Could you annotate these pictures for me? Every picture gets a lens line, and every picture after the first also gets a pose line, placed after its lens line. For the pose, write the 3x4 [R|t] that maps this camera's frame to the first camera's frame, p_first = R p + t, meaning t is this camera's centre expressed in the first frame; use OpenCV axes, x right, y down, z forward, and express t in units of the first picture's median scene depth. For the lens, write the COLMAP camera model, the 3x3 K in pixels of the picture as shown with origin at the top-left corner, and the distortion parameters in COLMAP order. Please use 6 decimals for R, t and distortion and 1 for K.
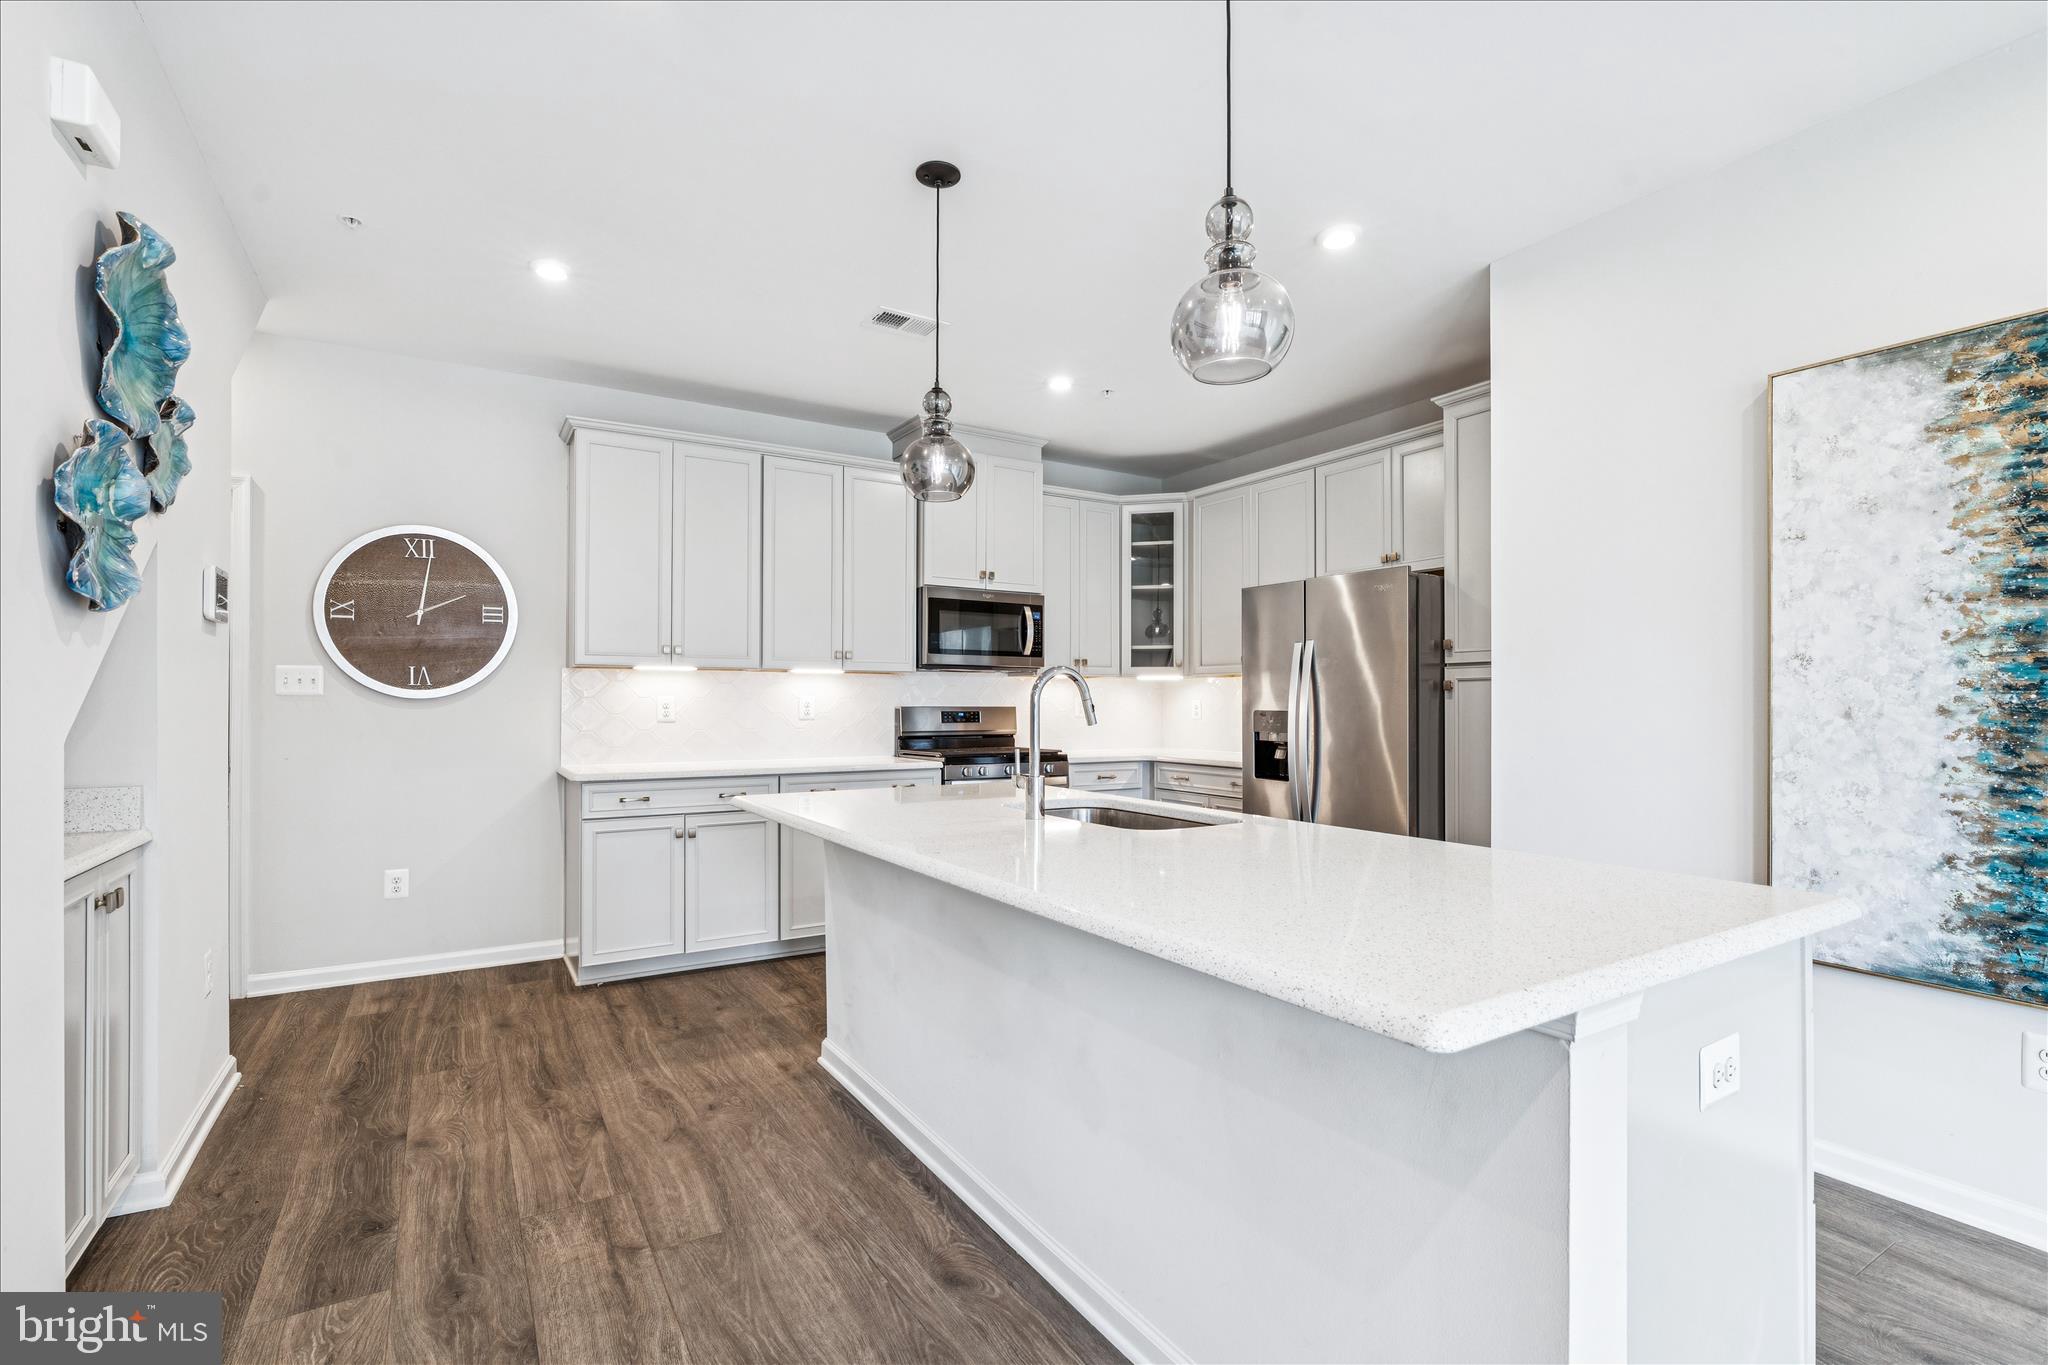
lens RADIAL K [[939.1, 0, 1017.7], [0, 939.1, 688.3], [0, 0, 1]] dist [-0.002413, 0.000309]
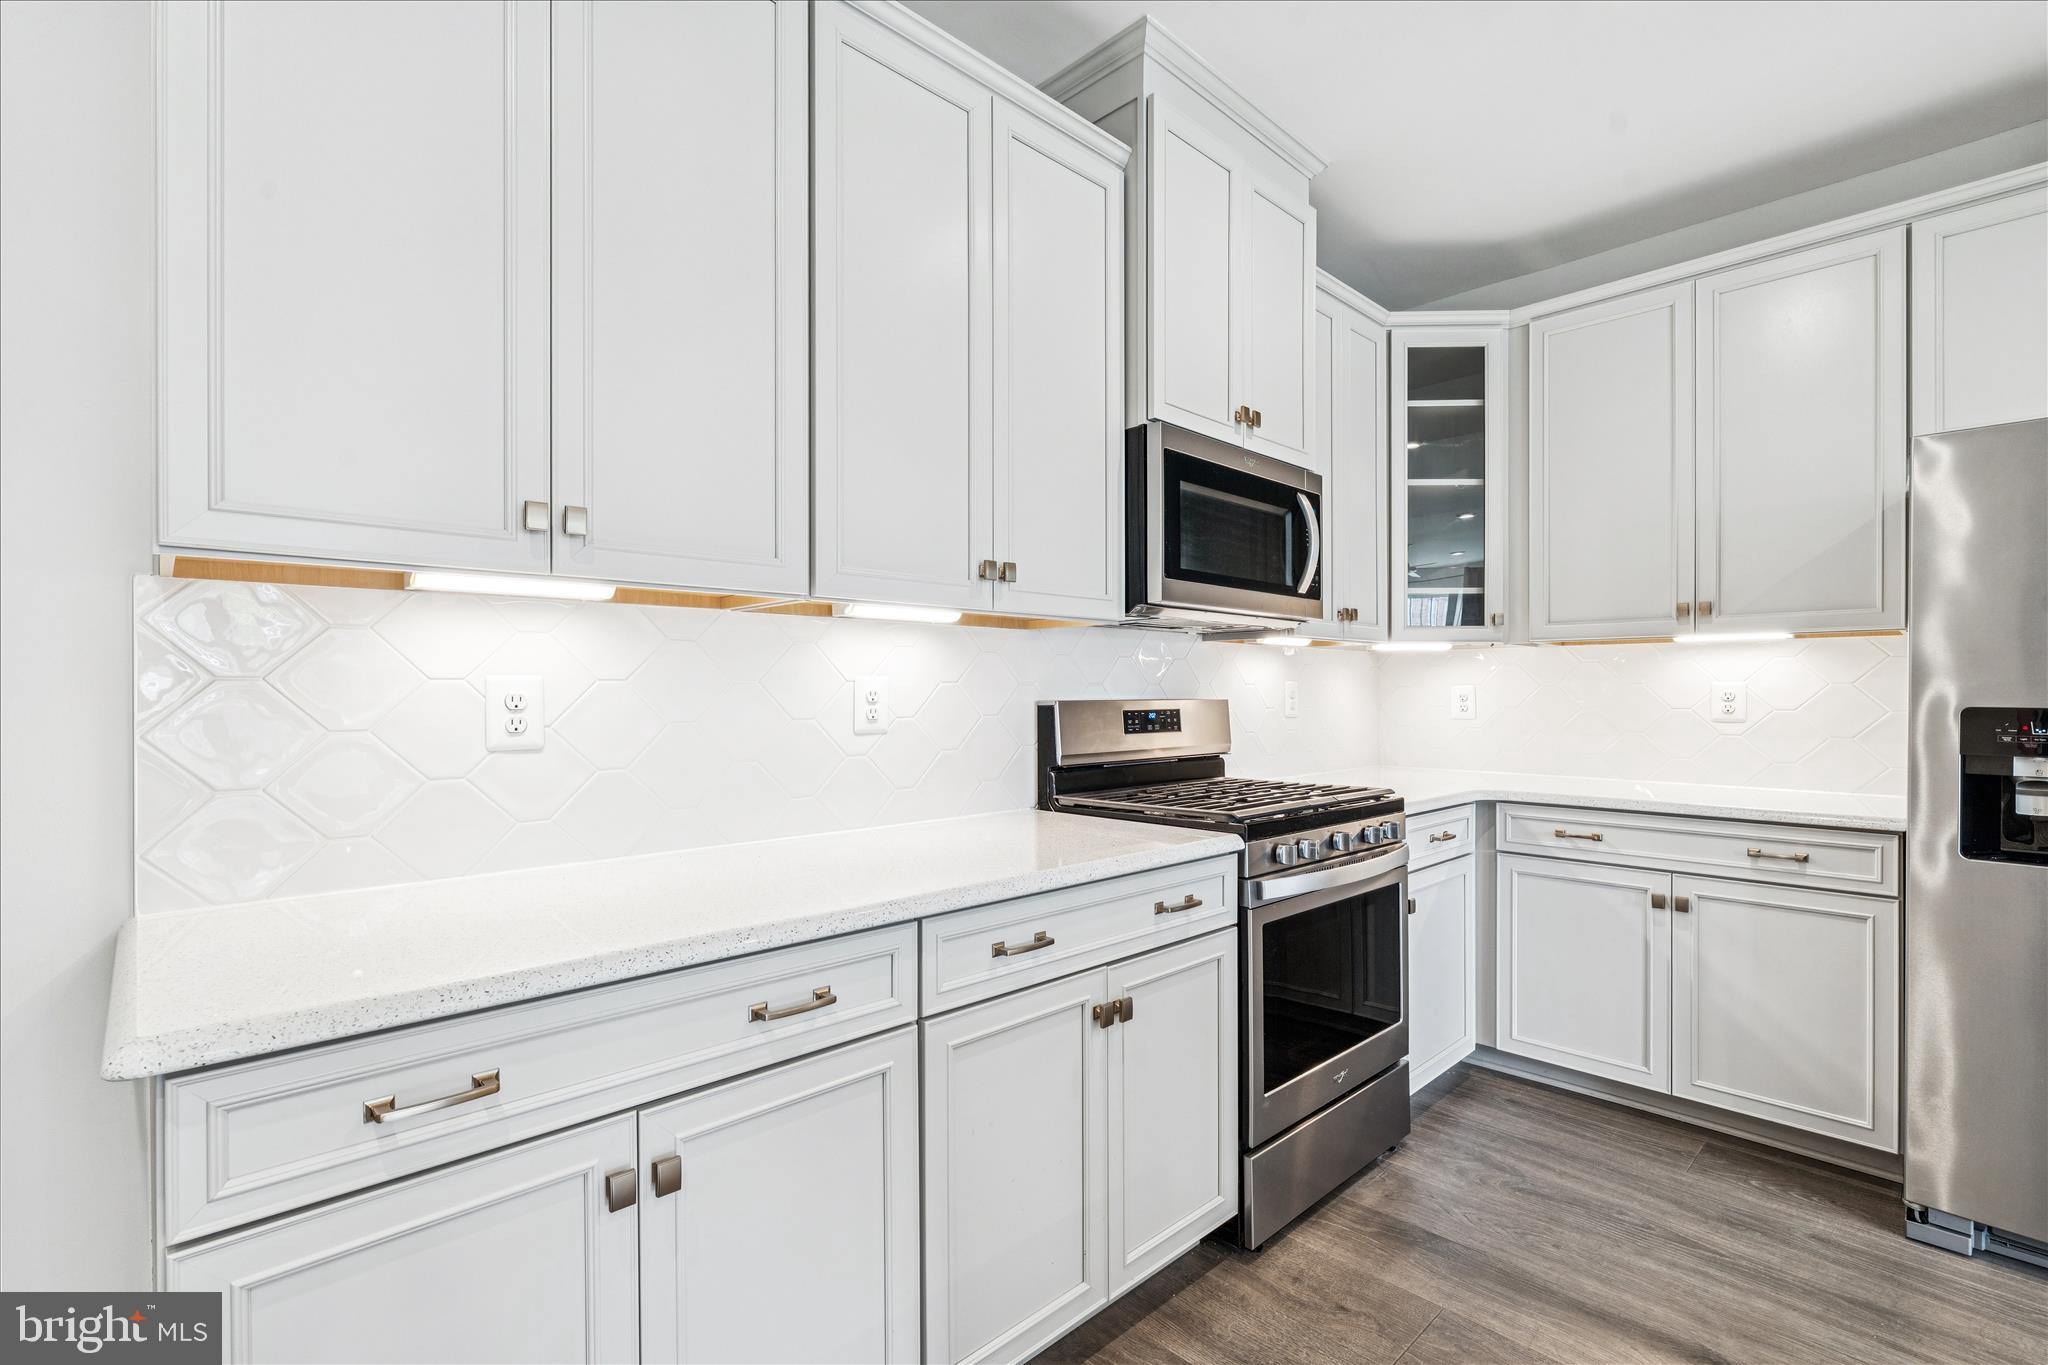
lens RADIAL K [[939.1, 0, 1025.3], [0, 939.1, 696.4], [0, 0, 1]] dist [-0.002413, 0.000309]
pose [[0.978904, -0.004055, 0.204280, -0.232990], [0.000387, 0.999838, 0.017990, 0.008916], [-0.204320, -0.017531, 0.978747, 0.555836]]
